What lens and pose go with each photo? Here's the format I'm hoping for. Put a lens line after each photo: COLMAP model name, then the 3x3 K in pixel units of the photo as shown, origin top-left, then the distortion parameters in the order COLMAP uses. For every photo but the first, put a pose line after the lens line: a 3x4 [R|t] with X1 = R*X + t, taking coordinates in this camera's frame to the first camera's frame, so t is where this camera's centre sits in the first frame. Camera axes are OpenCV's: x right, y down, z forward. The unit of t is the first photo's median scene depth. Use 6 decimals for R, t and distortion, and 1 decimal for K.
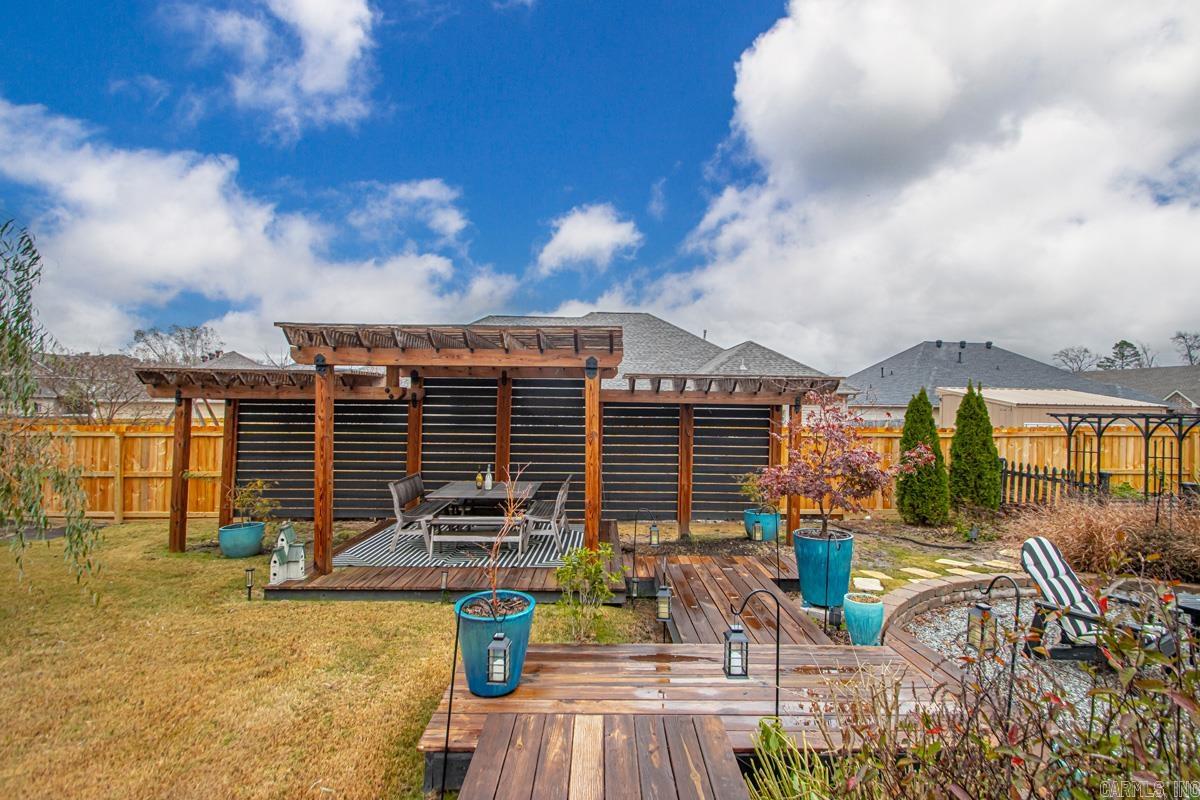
lens RADIAL K [[557.6, 0, 594.2], [0, 557.6, 403.6], [0, 0, 1]] dist [0.012178, -0.013689]
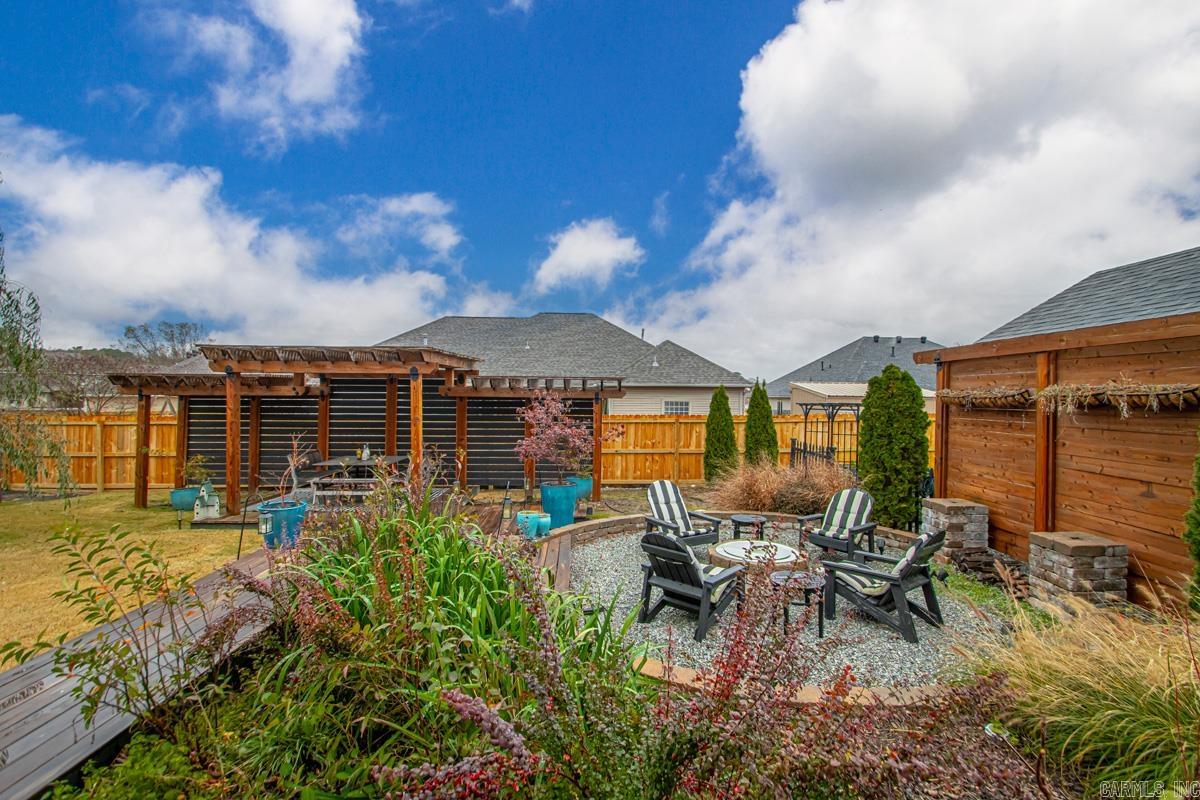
lens RADIAL K [[557.6, 0, 593.2], [0, 557.6, 398.3], [0, 0, 1]] dist [0.012178, -0.013689]
pose [[0.999981, -0.004164, 0.004648, 0.265344], [0.004140, 0.999978, 0.005095, -0.003193], [-0.004669, -0.005076, 0.999976, -0.274808]]
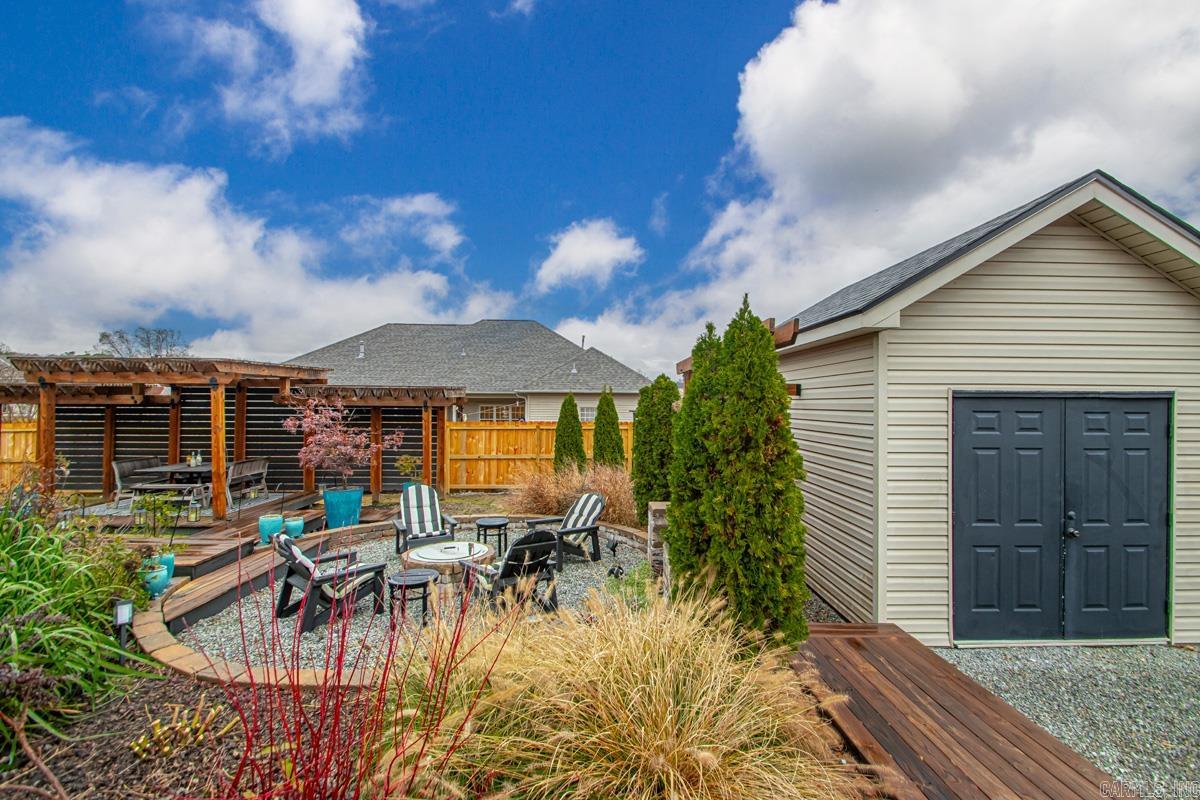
lens RADIAL K [[557.6, 0, 605.3], [0, 557.6, 384.5], [0, 0, 1]] dist [0.012178, -0.013689]
pose [[0.999977, -0.005335, 0.004152, 0.621484], [0.005446, 0.999619, -0.027055, -0.008694], [-0.004006, 0.027077, 0.999625, -0.322127]]
